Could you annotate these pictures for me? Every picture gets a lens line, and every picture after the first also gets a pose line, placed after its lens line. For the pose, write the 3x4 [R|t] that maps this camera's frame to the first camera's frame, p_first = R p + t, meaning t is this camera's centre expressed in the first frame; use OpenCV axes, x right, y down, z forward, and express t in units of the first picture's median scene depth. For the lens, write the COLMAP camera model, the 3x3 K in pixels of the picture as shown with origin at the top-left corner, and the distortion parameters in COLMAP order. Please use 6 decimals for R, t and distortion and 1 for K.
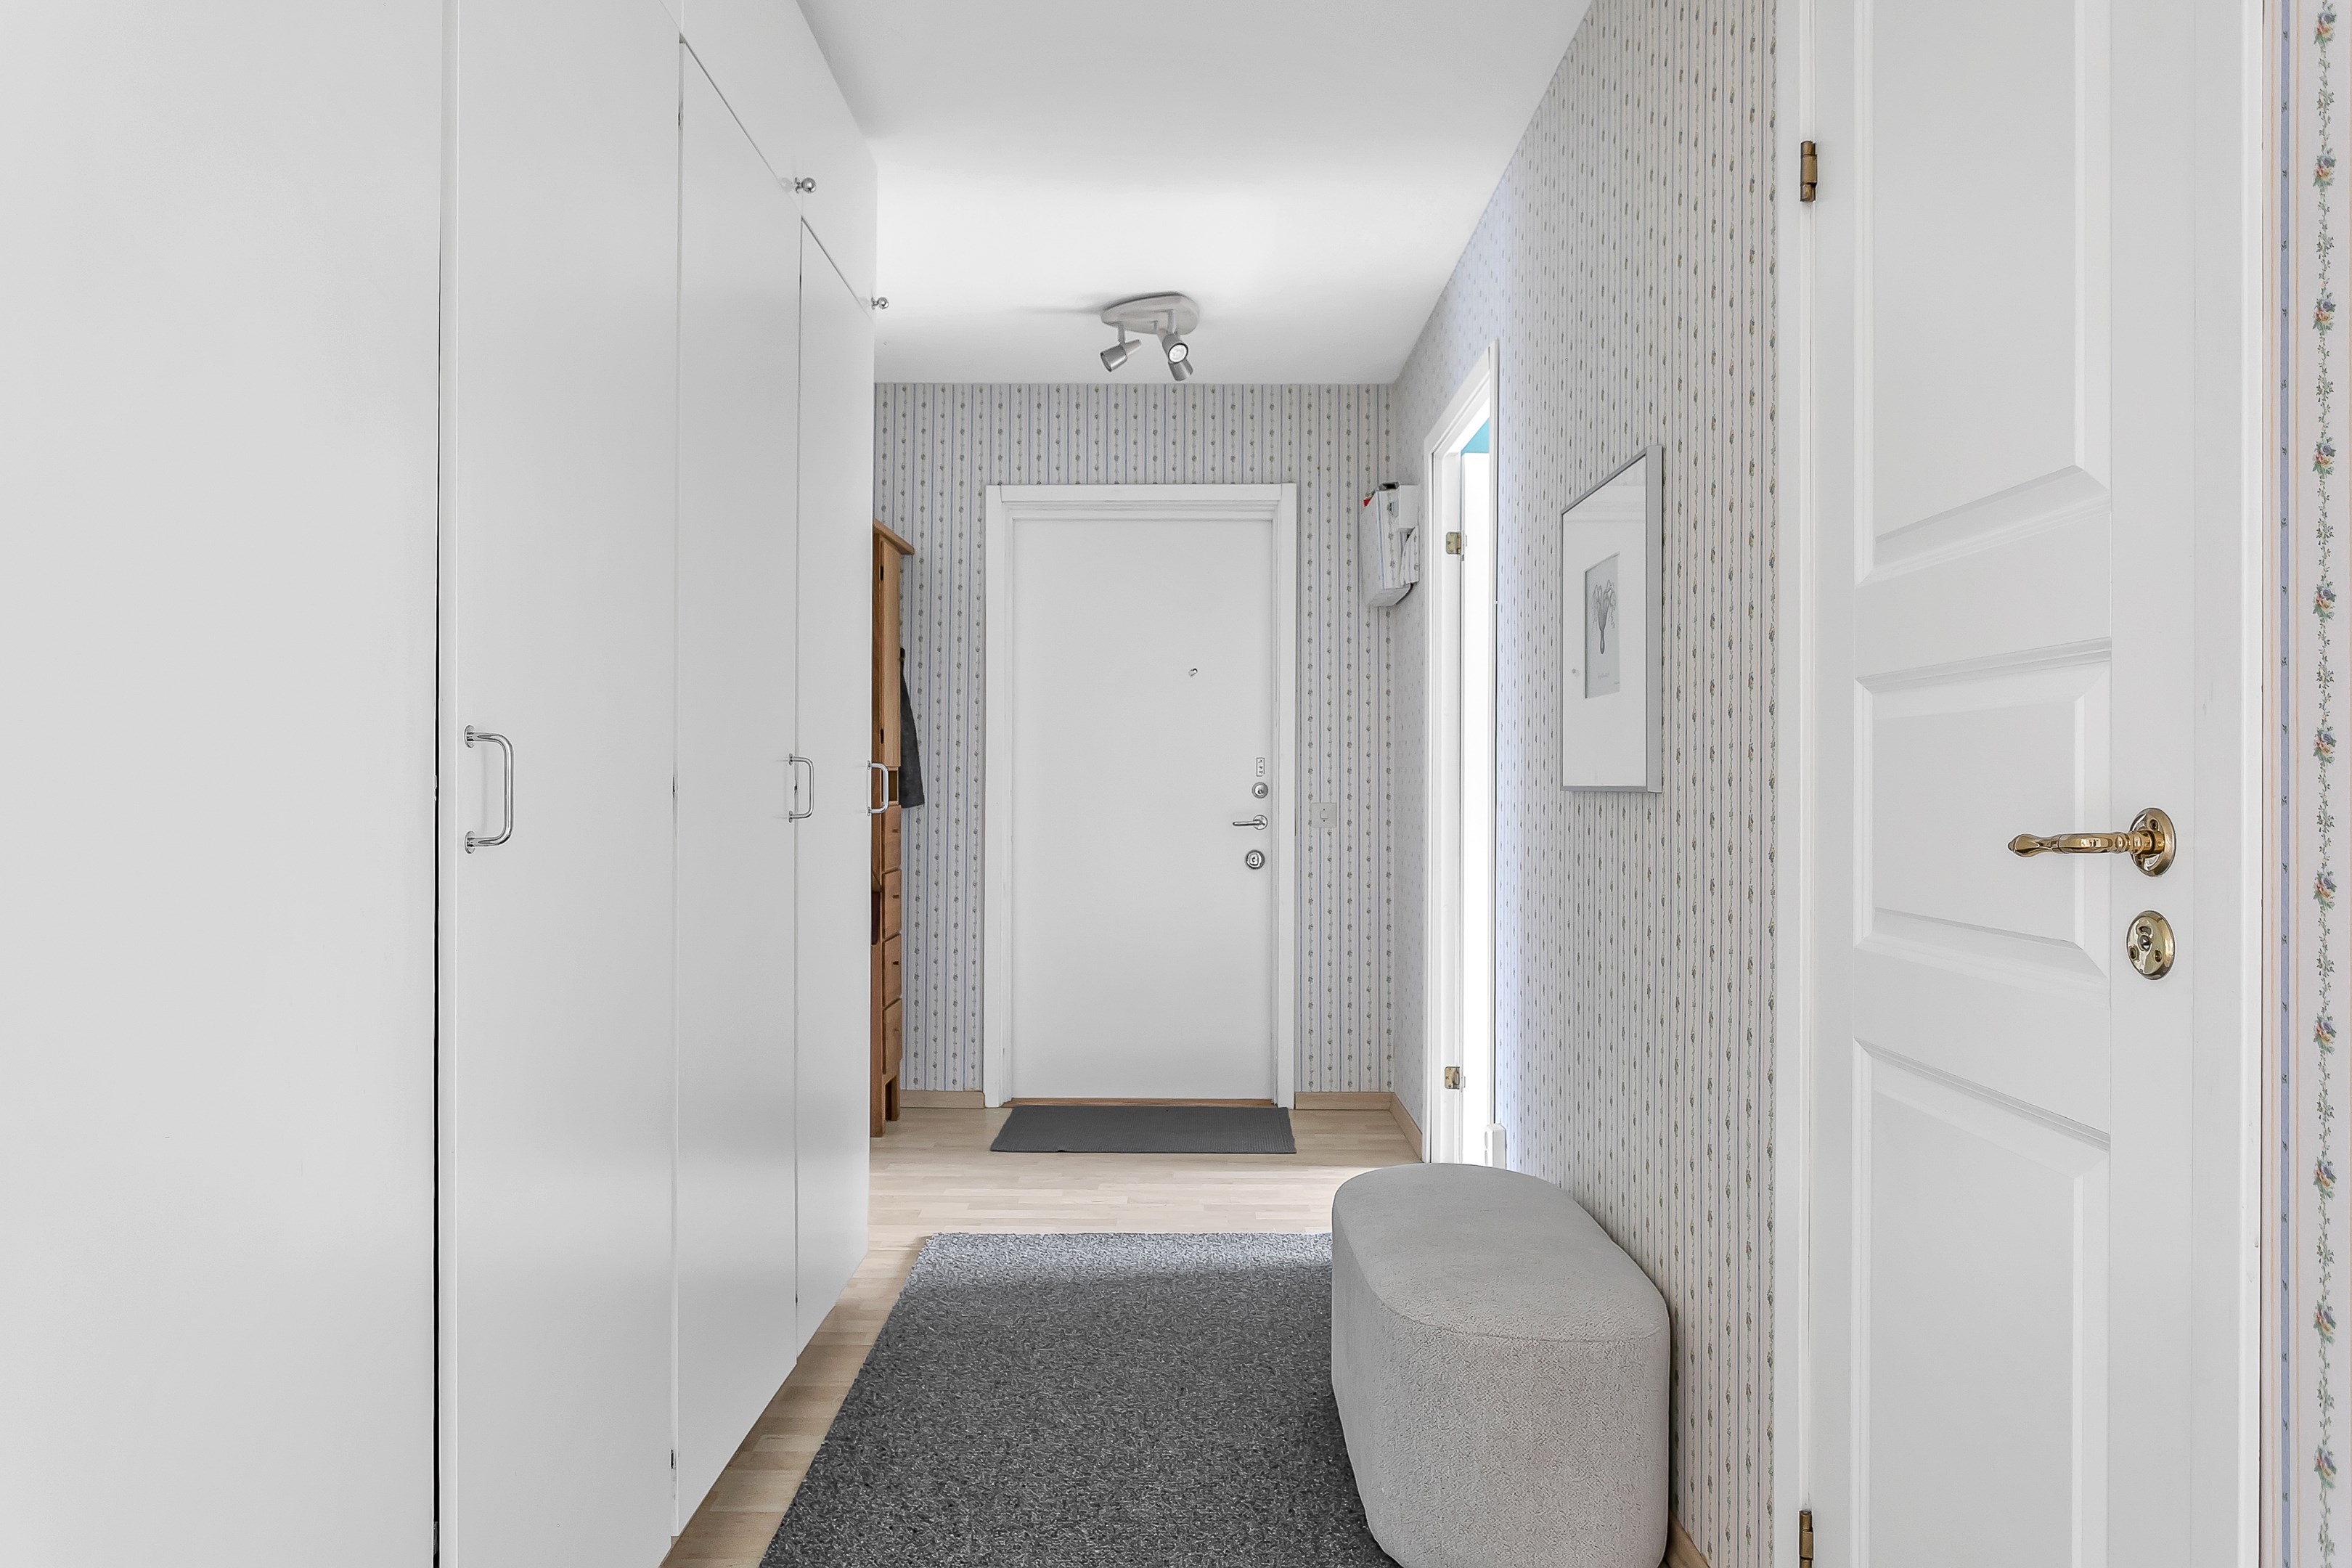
lens RADIAL K [[1405.3, 0, 1165.2], [0, 1405.3, 769.2], [0, 0, 1]] dist [-0.002693, 0.000607]
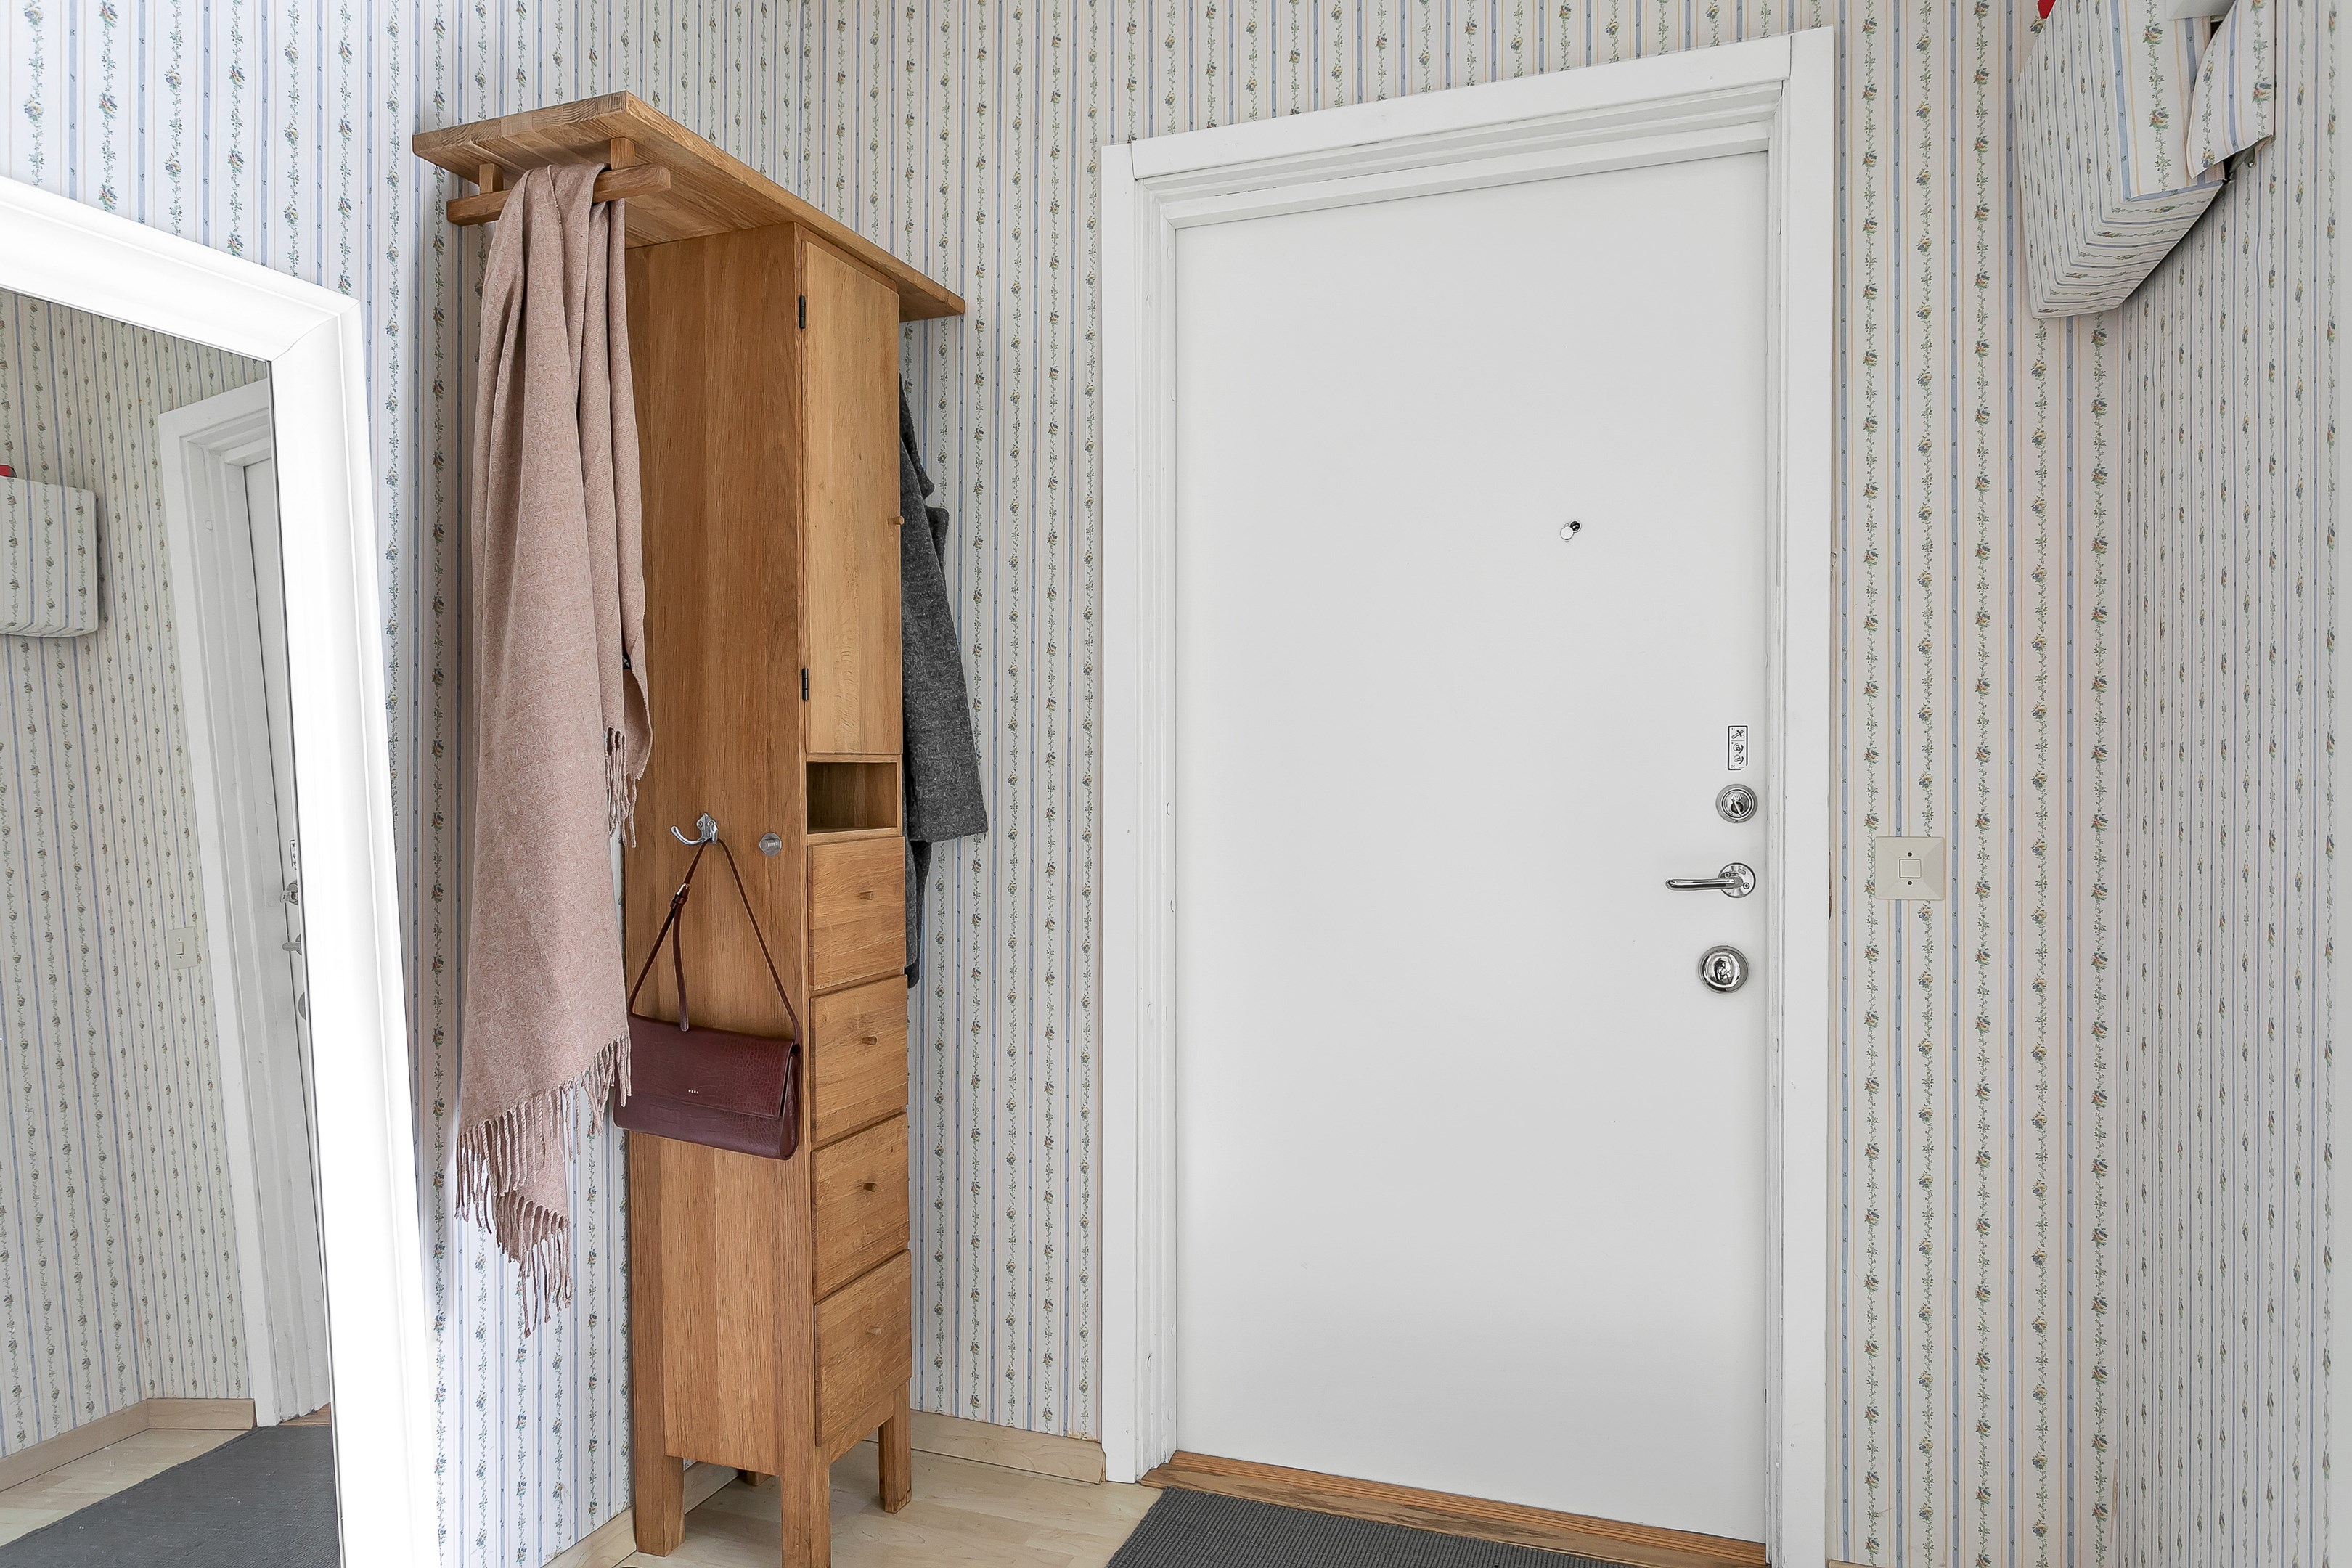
lens RADIAL K [[1427.4, 0, 1174.9], [0, 1427.4, 791.7], [0, 0, 1]] dist [-0.004374, -0.000505]
pose [[0.946844, -0.000981, -0.321693, 0.046945], [0.007504, 0.999791, 0.019037, 0.002217], [0.321607, -0.020439, 0.946653, 0.557922]]
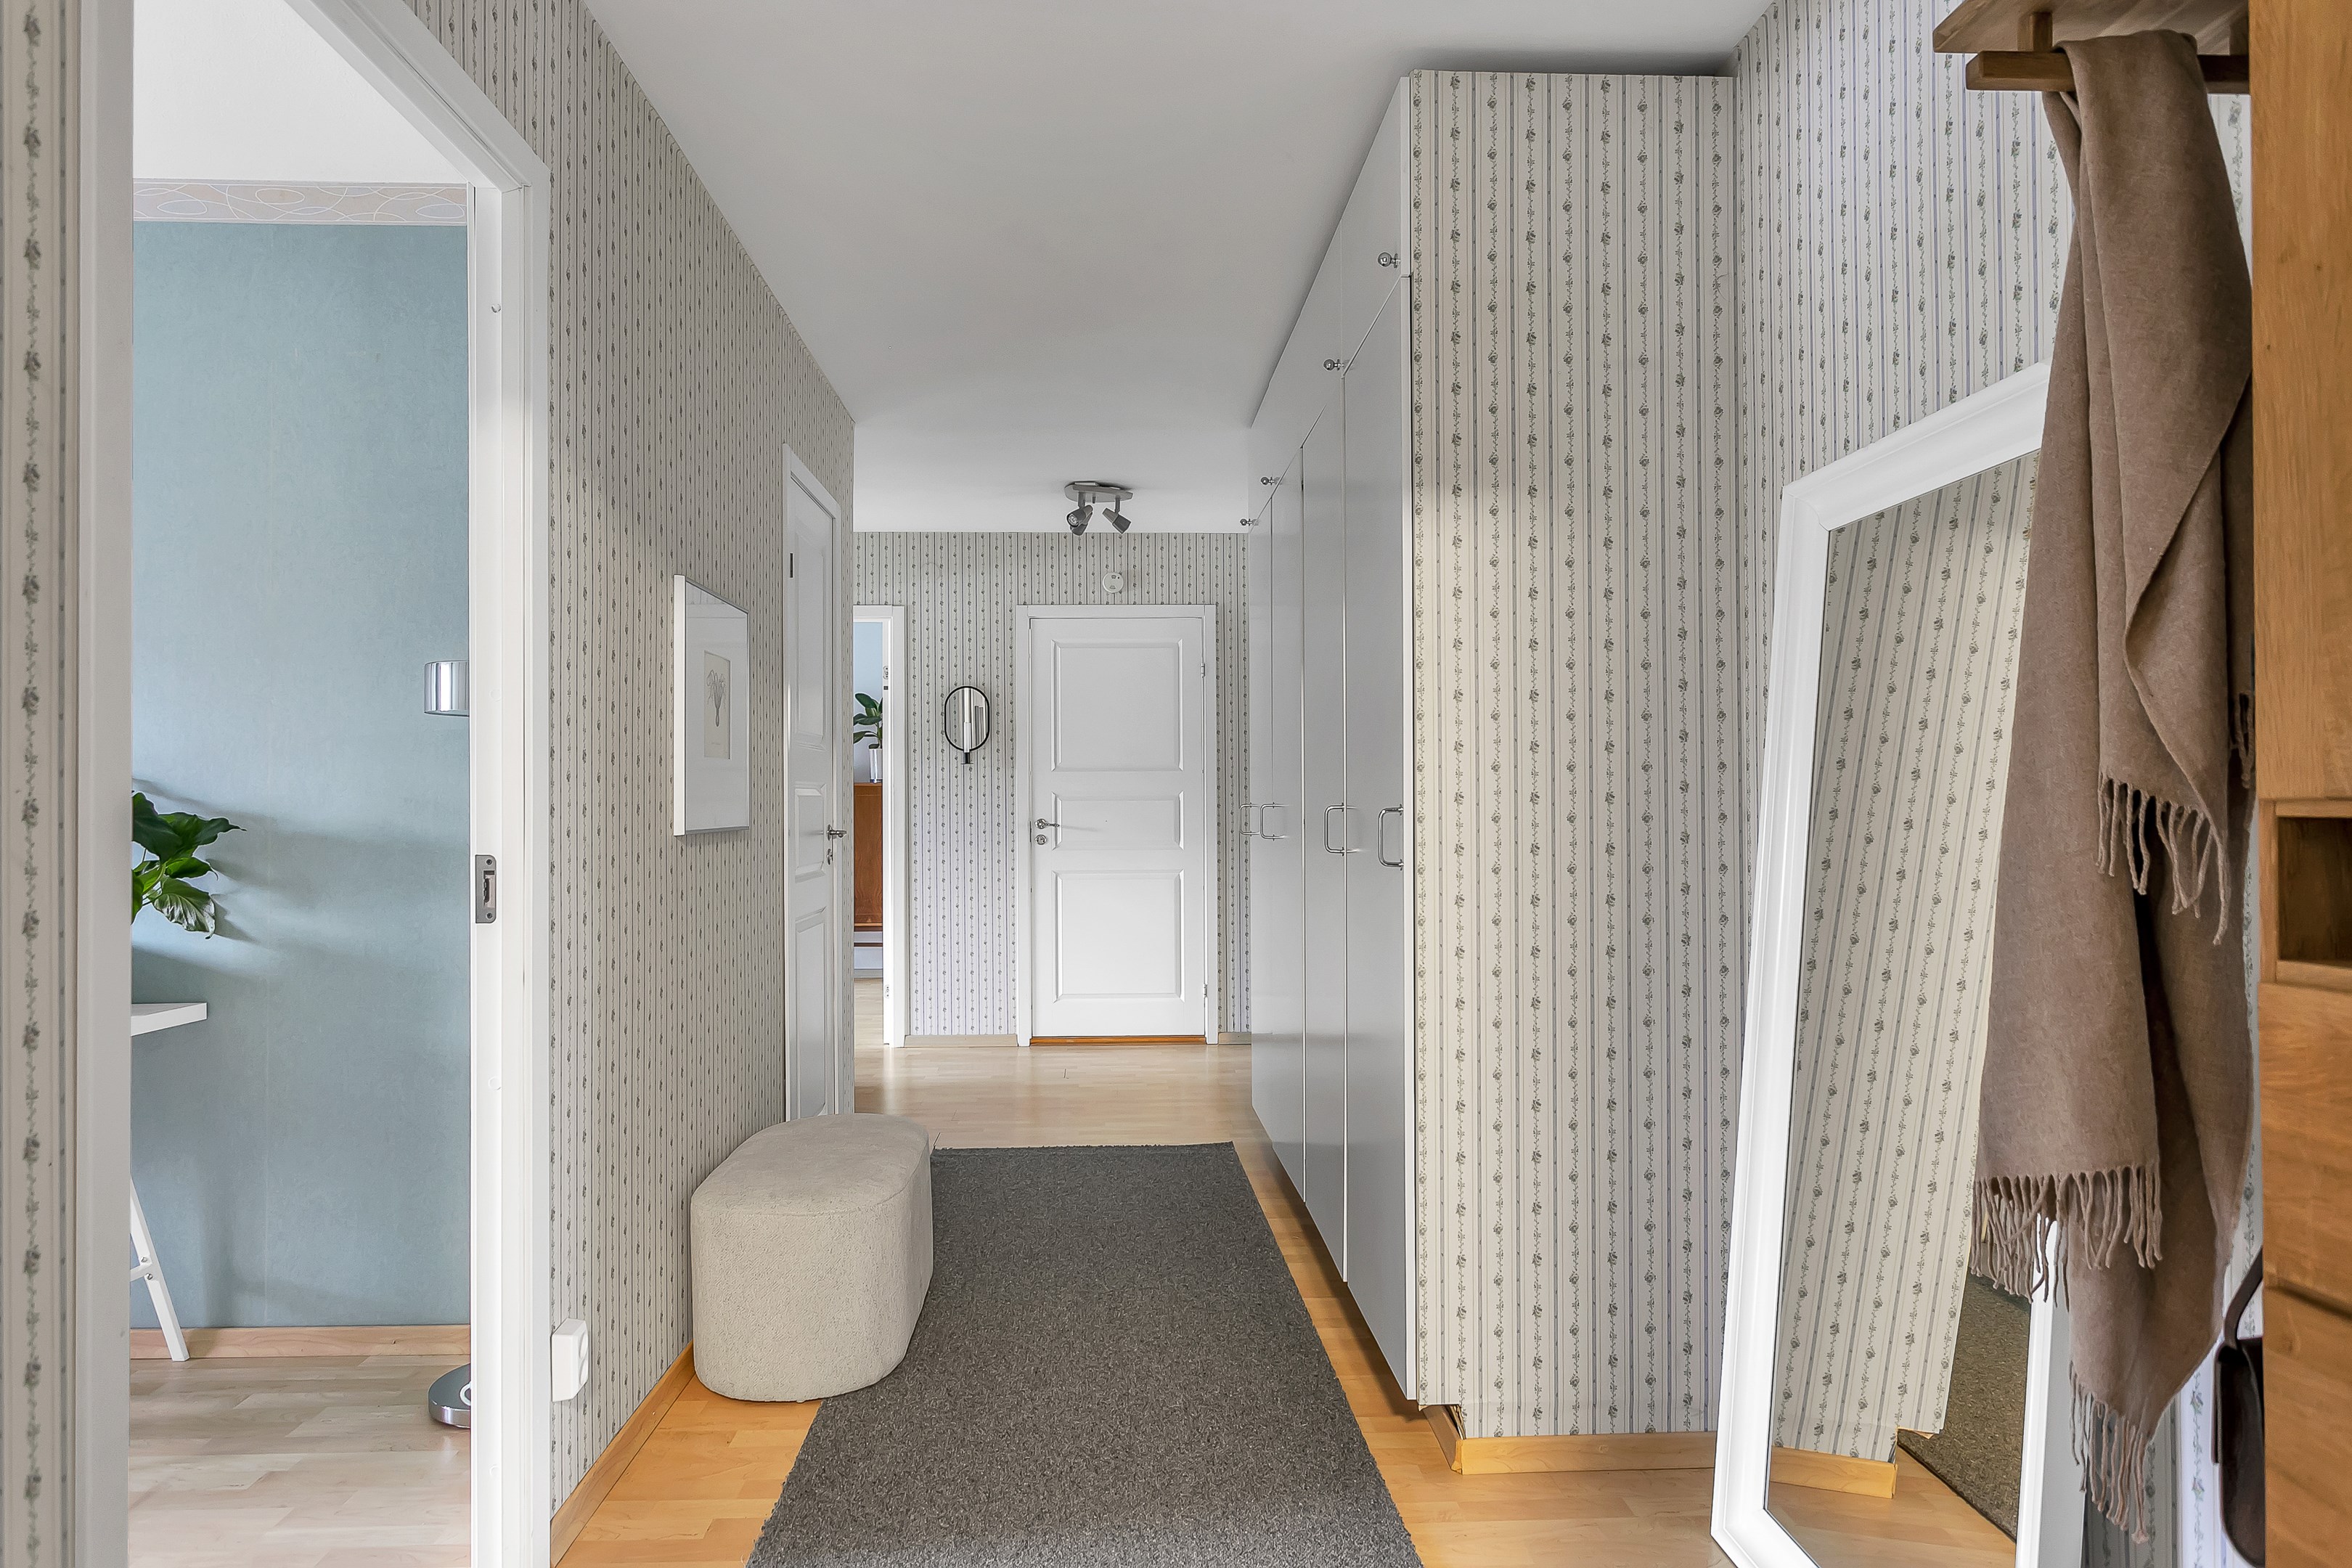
lens RADIAL K [[1434.3, 0, 1177.0], [0, 1434.3, 779.4], [0, 0, 1]] dist [-0.004837, 0.004222]
pose [[-0.997753, -0.001338, -0.066979, -0.025620], [-0.000321, 0.999885, -0.015194, -0.012989], [0.066991, -0.015138, -0.997639, 2.438992]]
